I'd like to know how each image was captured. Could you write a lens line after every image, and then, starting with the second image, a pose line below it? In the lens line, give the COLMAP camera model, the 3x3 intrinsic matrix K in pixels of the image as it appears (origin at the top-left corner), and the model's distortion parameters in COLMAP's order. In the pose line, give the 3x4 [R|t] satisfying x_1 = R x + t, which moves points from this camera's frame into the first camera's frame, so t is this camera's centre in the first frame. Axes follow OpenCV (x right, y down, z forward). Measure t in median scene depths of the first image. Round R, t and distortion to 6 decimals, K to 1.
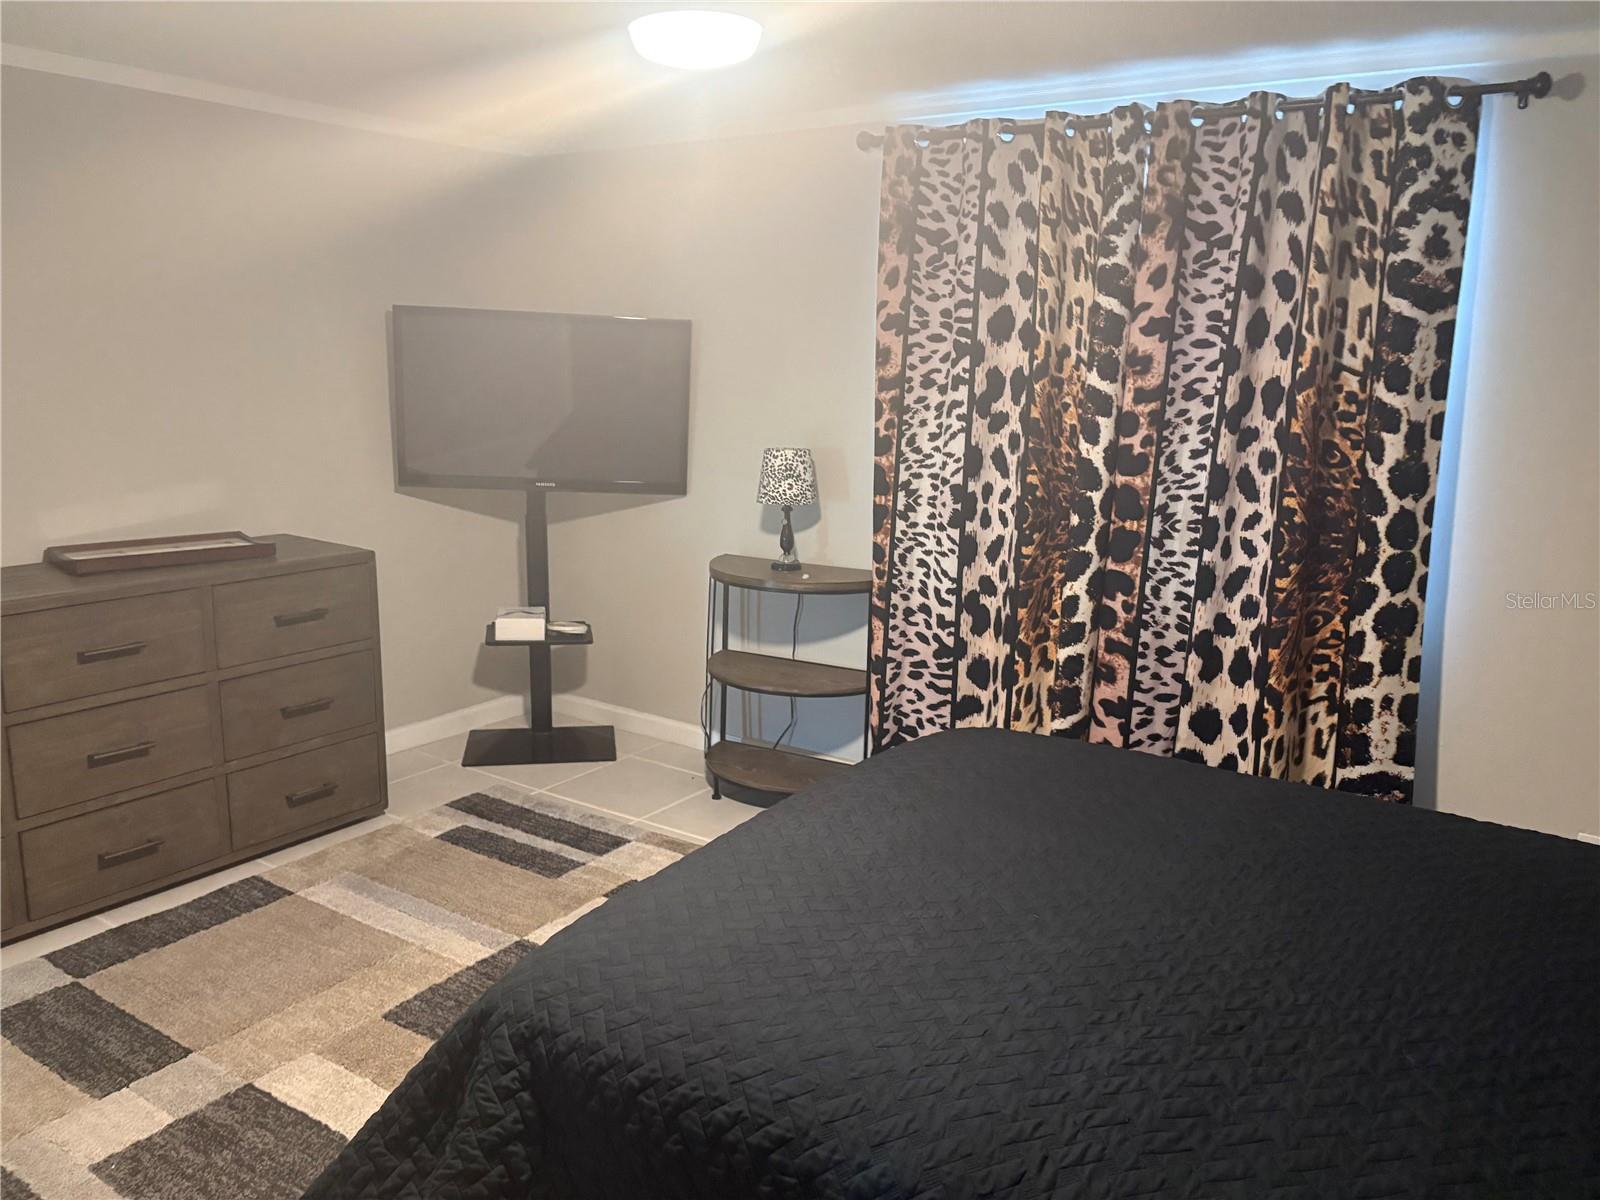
lens RADIAL K [[1205.1, 0, 800.3], [0, 1205.1, 595.3], [0, 0, 1]] dist [0.040433, -0.038325]
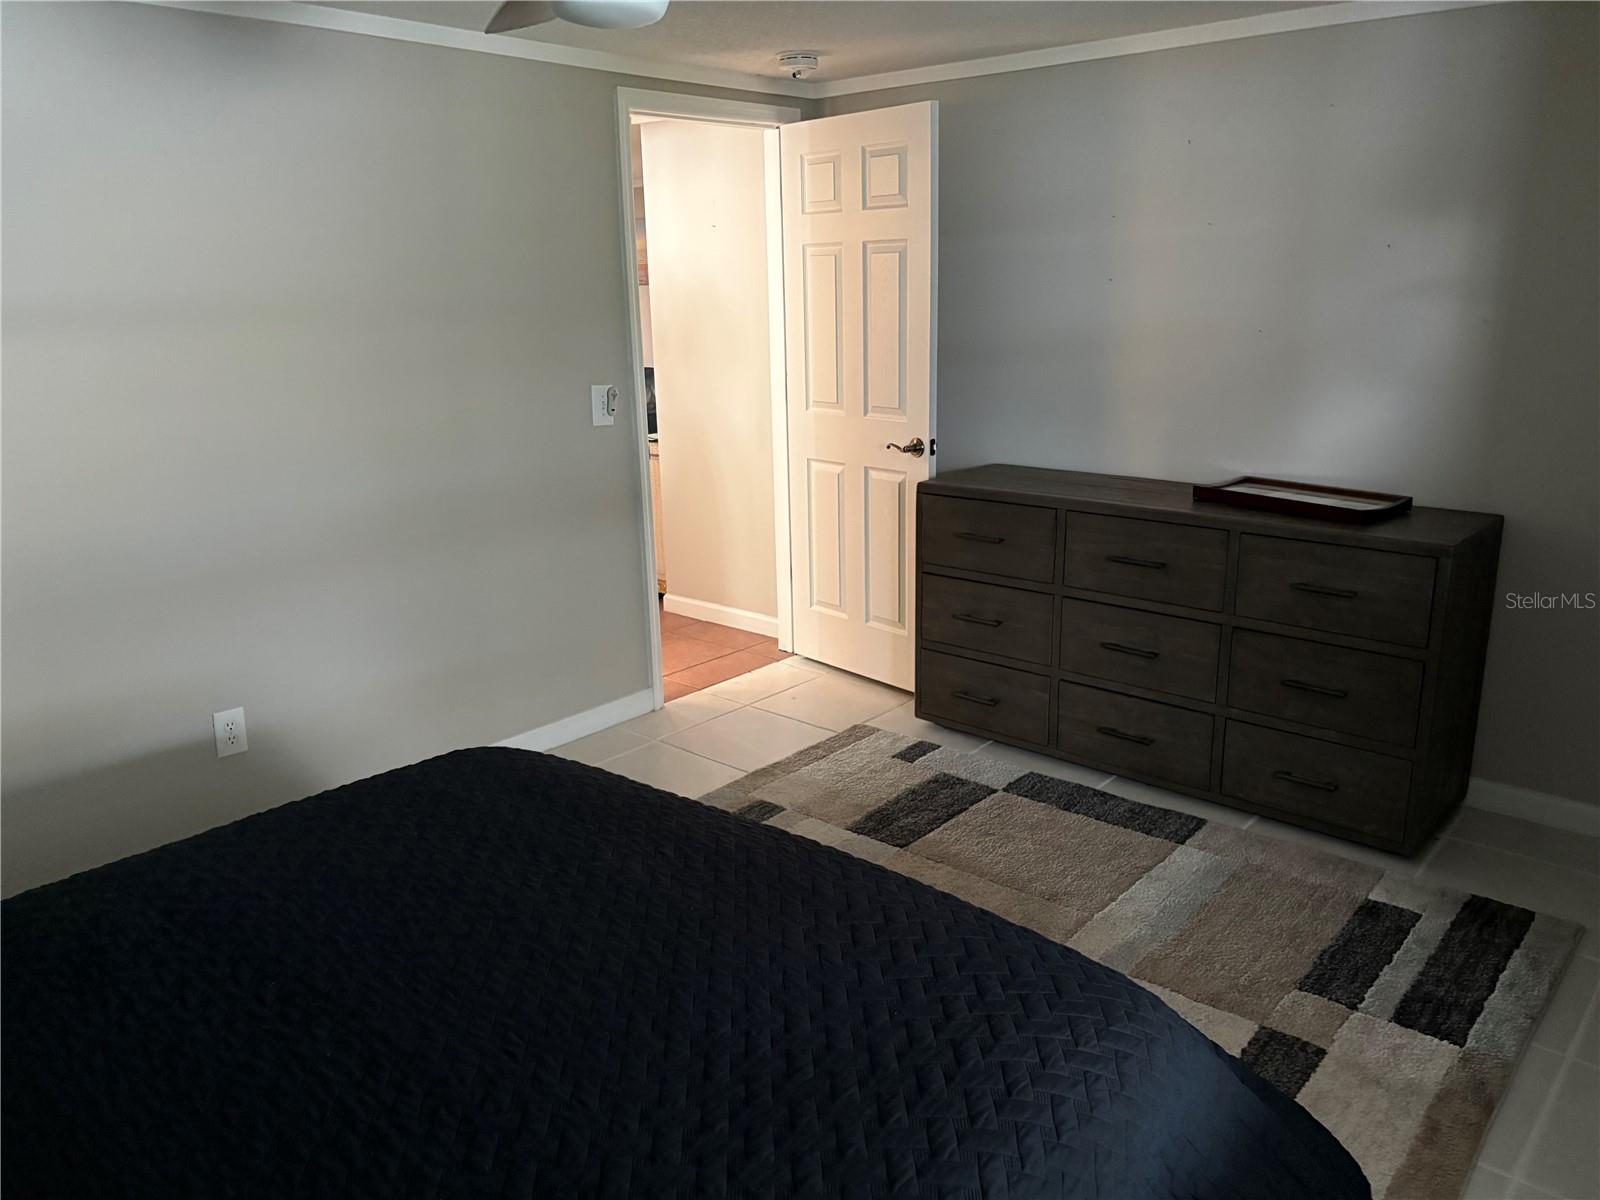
lens RADIAL K [[1205.1, 0, 798.5], [0, 1205.1, 599.4], [0, 0, 1]] dist [0.040433, -0.038325]
pose [[-0.116547, 0.238265, -0.964182, 0.522741], [-0.184548, 0.948696, 0.256746, -0.140792], [0.975889, 0.207861, -0.066596, 0.696951]]
